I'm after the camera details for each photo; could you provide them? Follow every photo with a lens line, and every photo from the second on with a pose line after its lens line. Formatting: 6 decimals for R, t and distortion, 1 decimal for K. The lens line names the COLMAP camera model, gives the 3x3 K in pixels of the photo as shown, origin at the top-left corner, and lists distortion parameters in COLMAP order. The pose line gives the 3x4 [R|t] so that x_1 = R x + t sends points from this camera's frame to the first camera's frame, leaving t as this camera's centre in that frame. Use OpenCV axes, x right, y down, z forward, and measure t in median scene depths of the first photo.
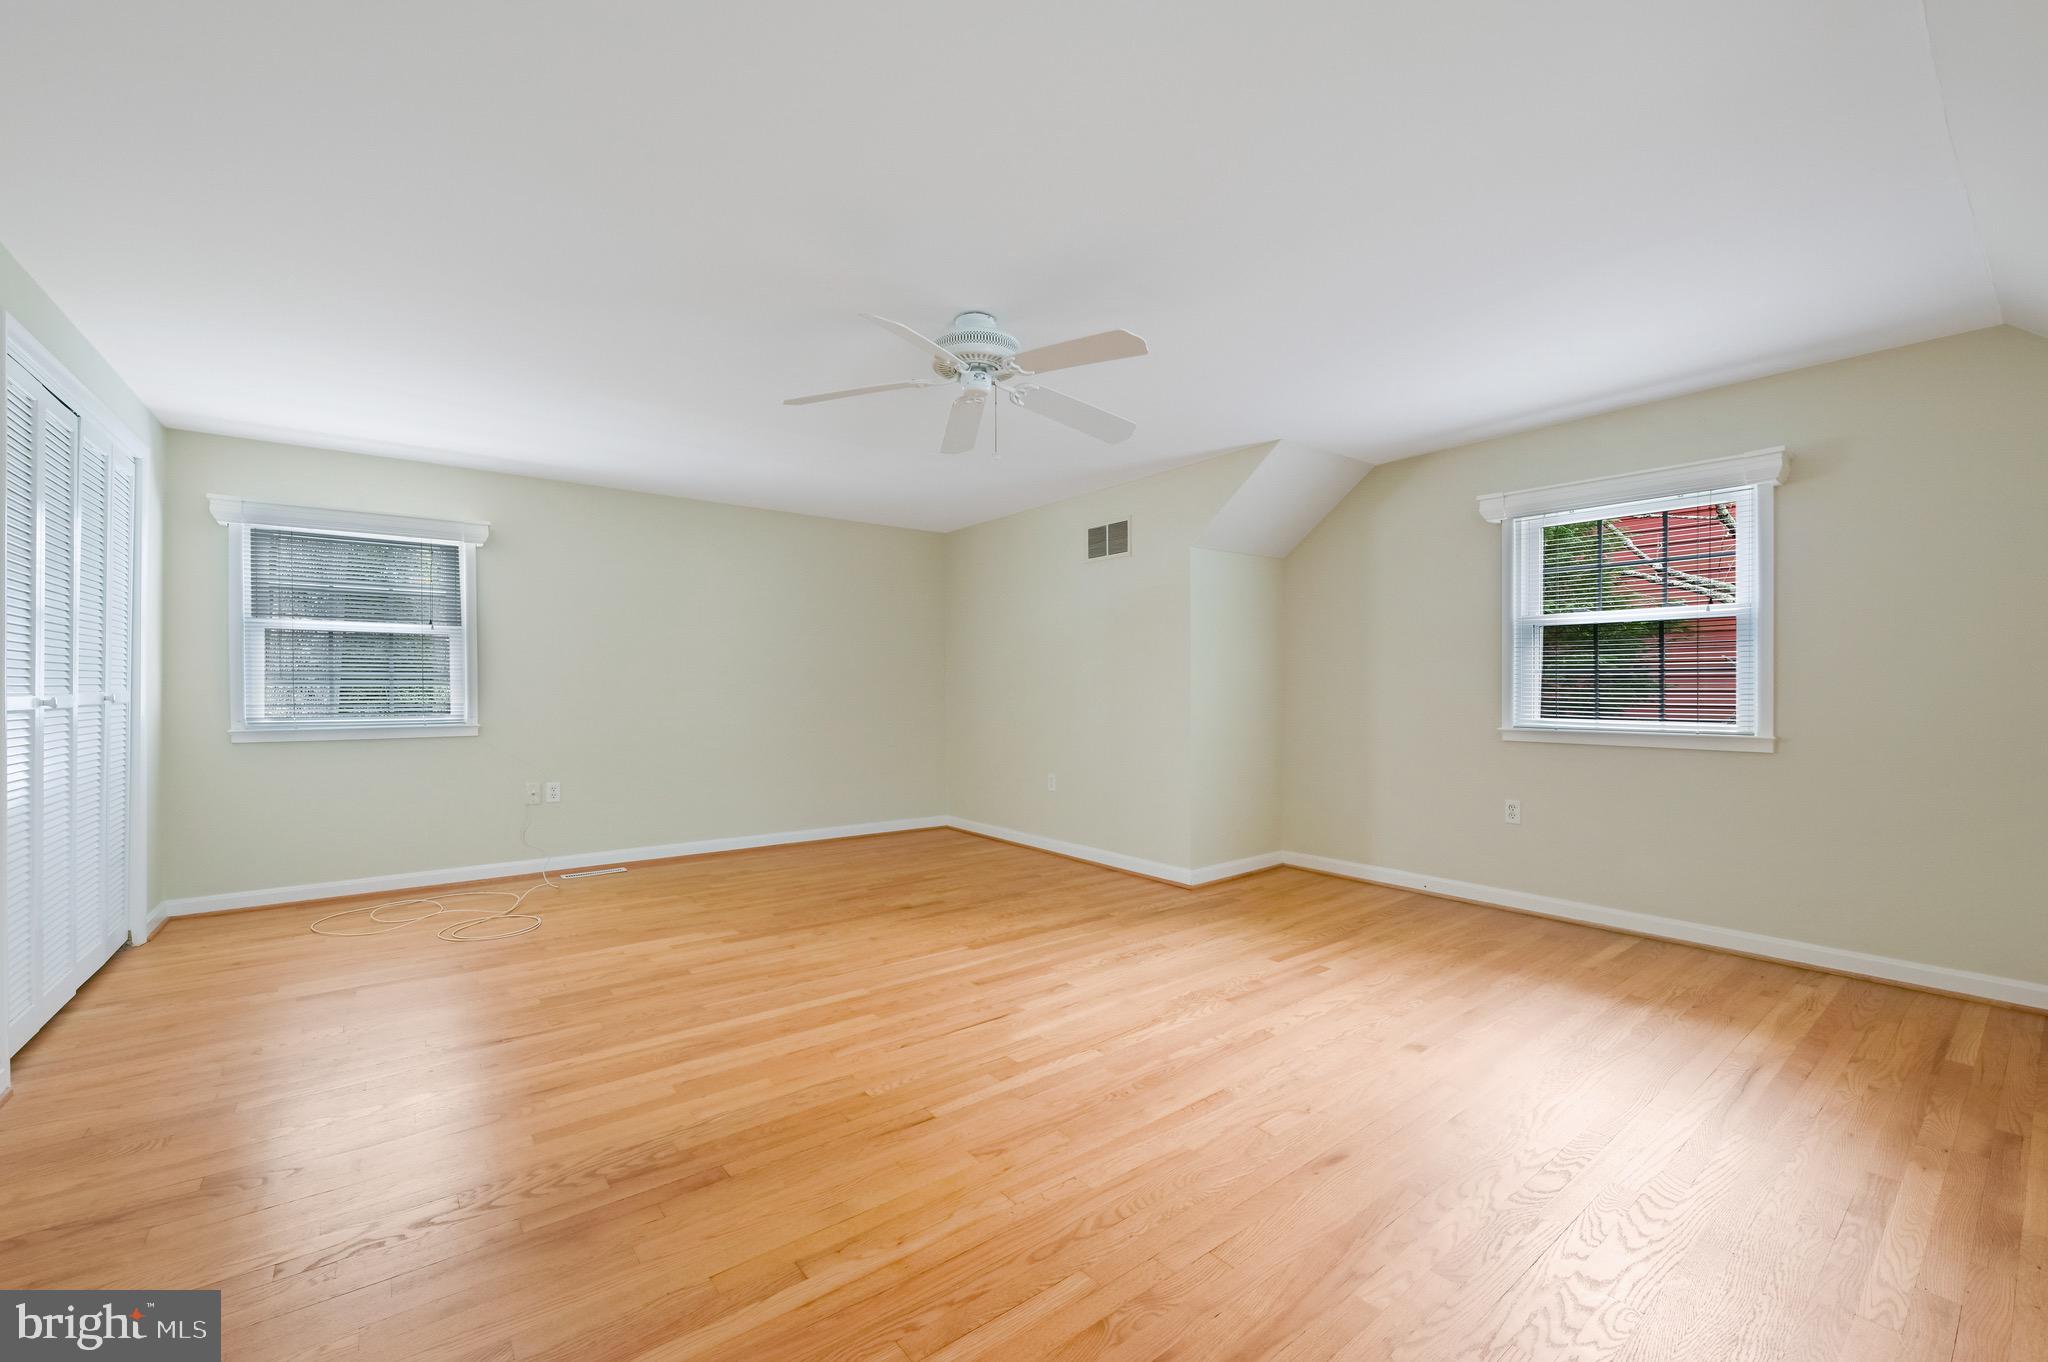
lens RADIAL K [[824.6, 0, 1024.0], [0, 824.6, 681.0], [0, 0, 1]] dist [-0.002812, -0.000532]
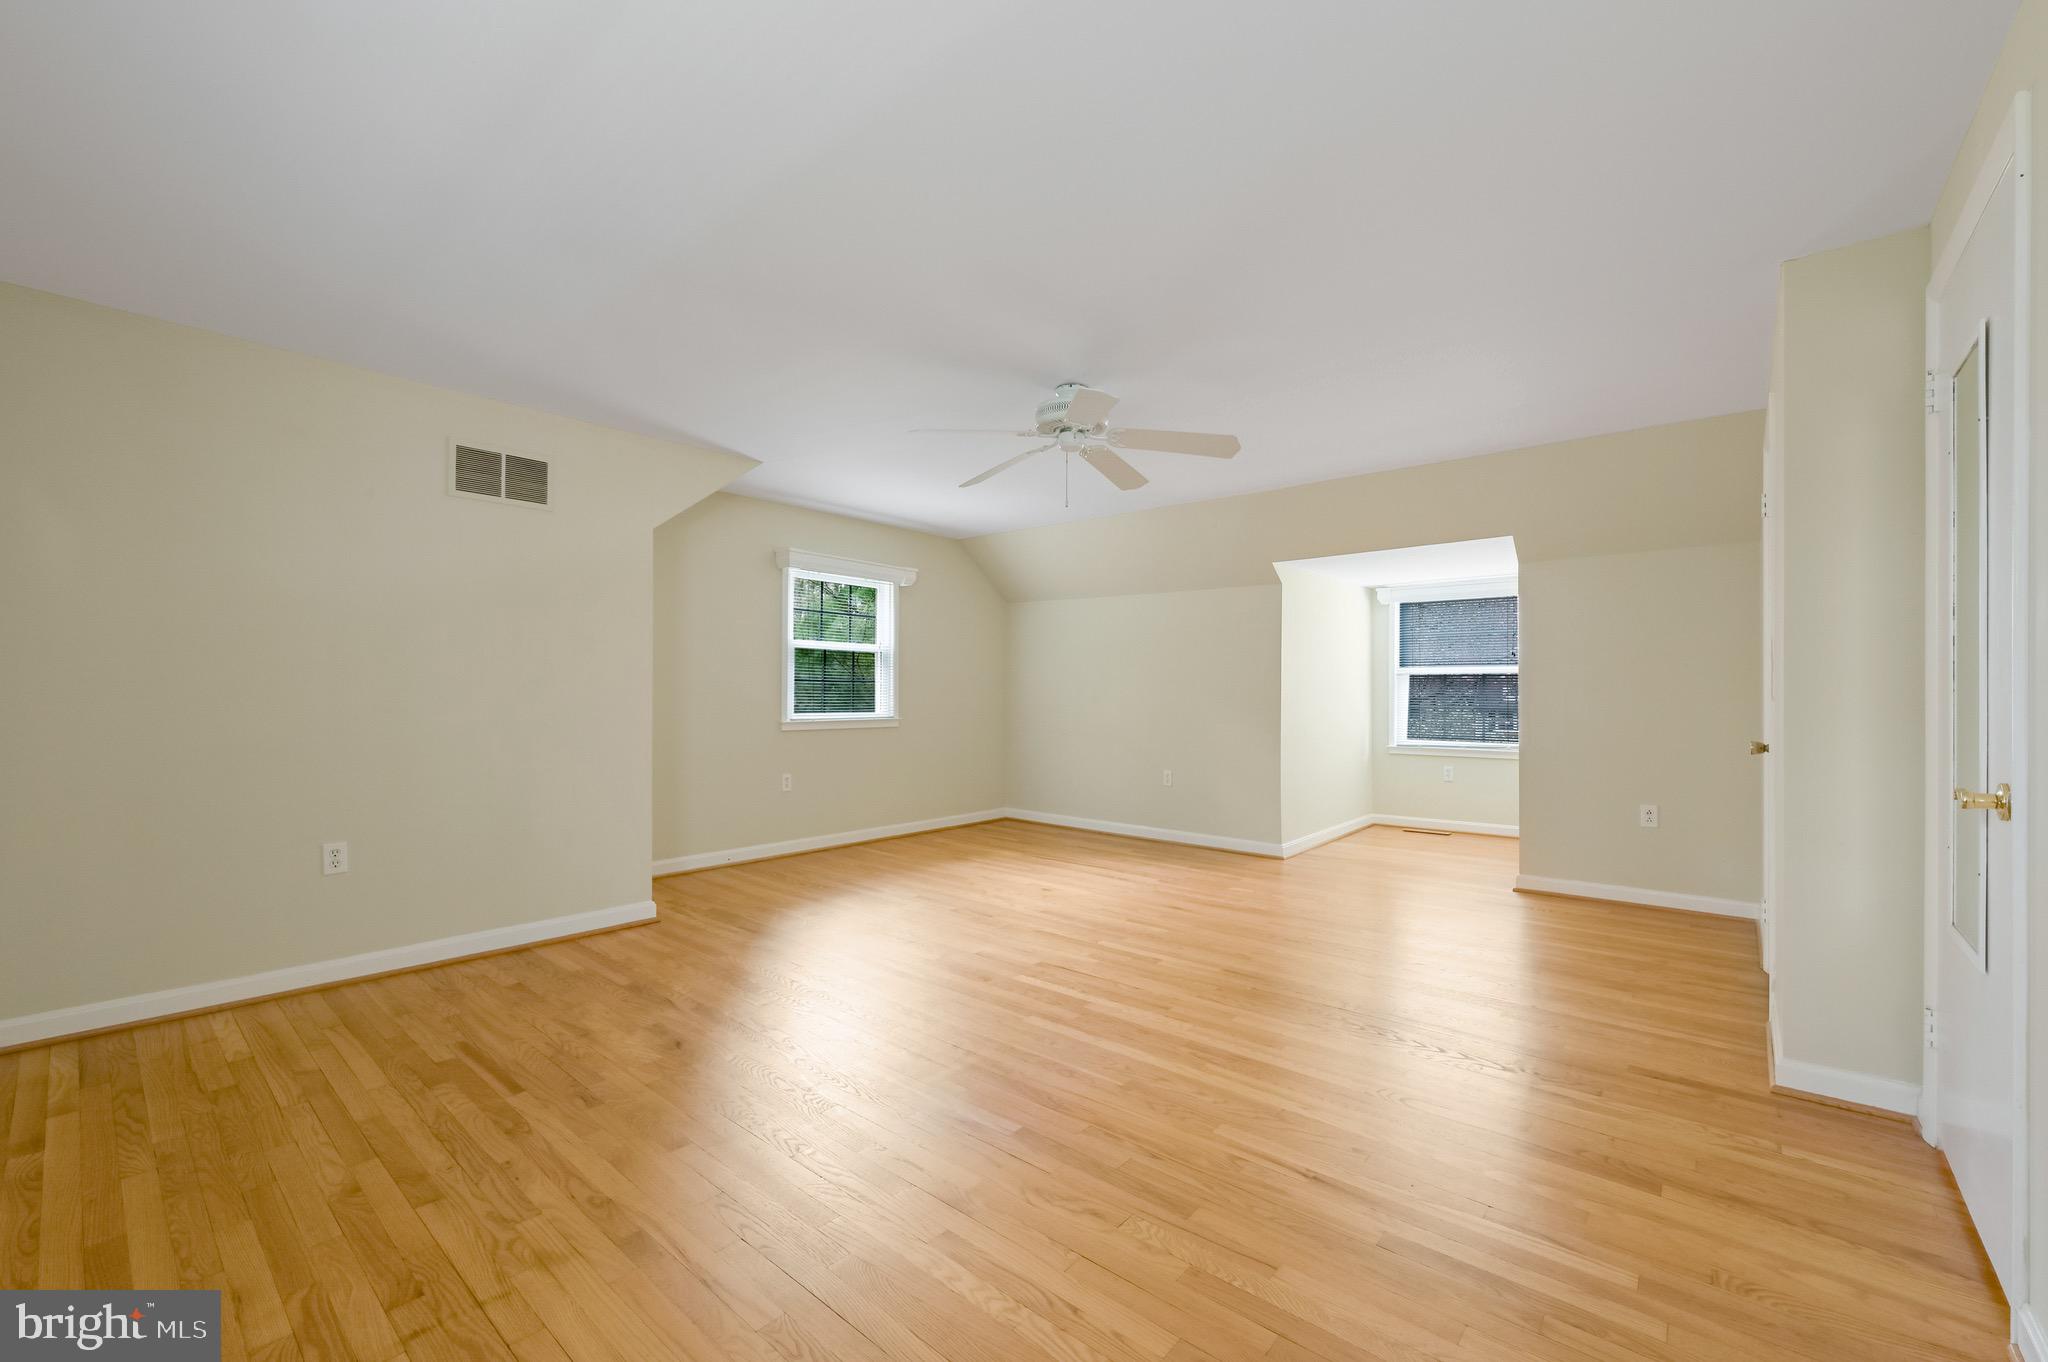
lens RADIAL K [[824.6, 0, 1024.0], [0, 824.6, 681.0], [0, 0, 1]] dist [-0.002812, -0.000532]
pose [[-0.193964, 0.013012, 0.980922, -0.972537], [-0.011679, 0.999811, -0.015572, 0.008496], [-0.980939, -0.014477, -0.193775, 1.043611]]
